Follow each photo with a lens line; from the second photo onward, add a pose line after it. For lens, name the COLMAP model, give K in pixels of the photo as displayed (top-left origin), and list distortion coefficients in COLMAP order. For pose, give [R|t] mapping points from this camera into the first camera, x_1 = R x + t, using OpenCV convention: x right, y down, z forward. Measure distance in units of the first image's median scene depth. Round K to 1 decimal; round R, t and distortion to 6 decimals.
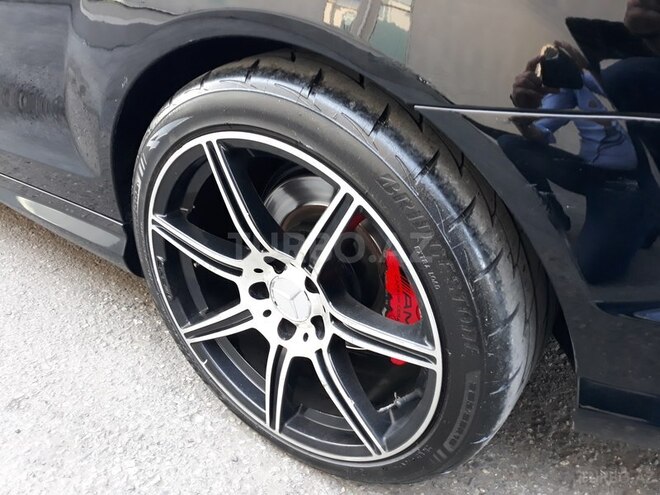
lens RADIAL K [[532.9, 0, 331.4], [0, 532.9, 250.1], [0, 0, 1]] dist [-0.012850, 0.005325]
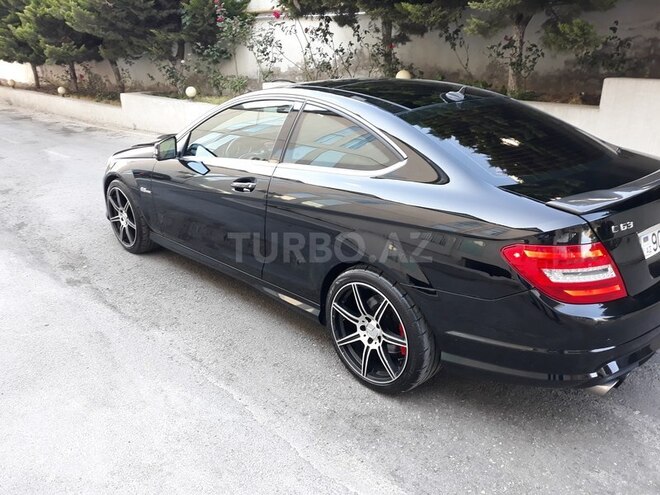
lens RADIAL K [[532.9, 0, 331.4], [0, 532.9, 250.1], [0, 0, 1]] dist [-0.012850, 0.005325]
pose [[0.976676, 0.058247, -0.206669, 0.339280], [-0.097887, 0.977449, -0.187115, 0.249833], [0.191110, 0.202981, 0.960352, -2.389361]]
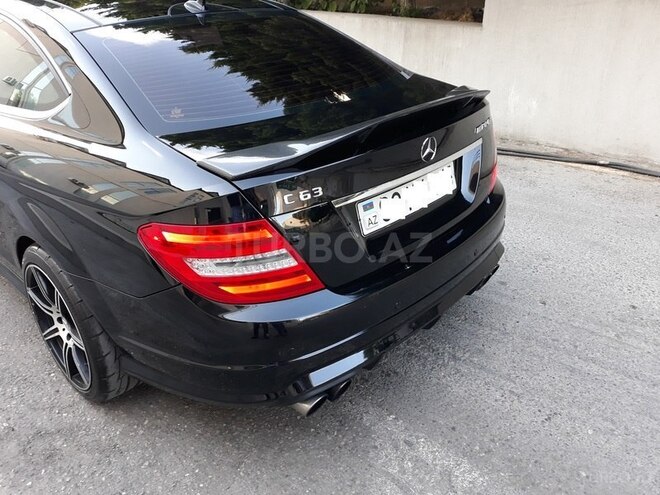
lens RADIAL K [[532.9, 0, 331.4], [0, 532.9, 250.1], [0, 0, 1]] dist [-0.012850, 0.005325]
pose [[0.986157, 0.056658, -0.155833, 1.598143], [-0.067191, 0.995738, -0.063176, -0.195487], [0.151589, 0.072772, 0.985761, -1.411238]]
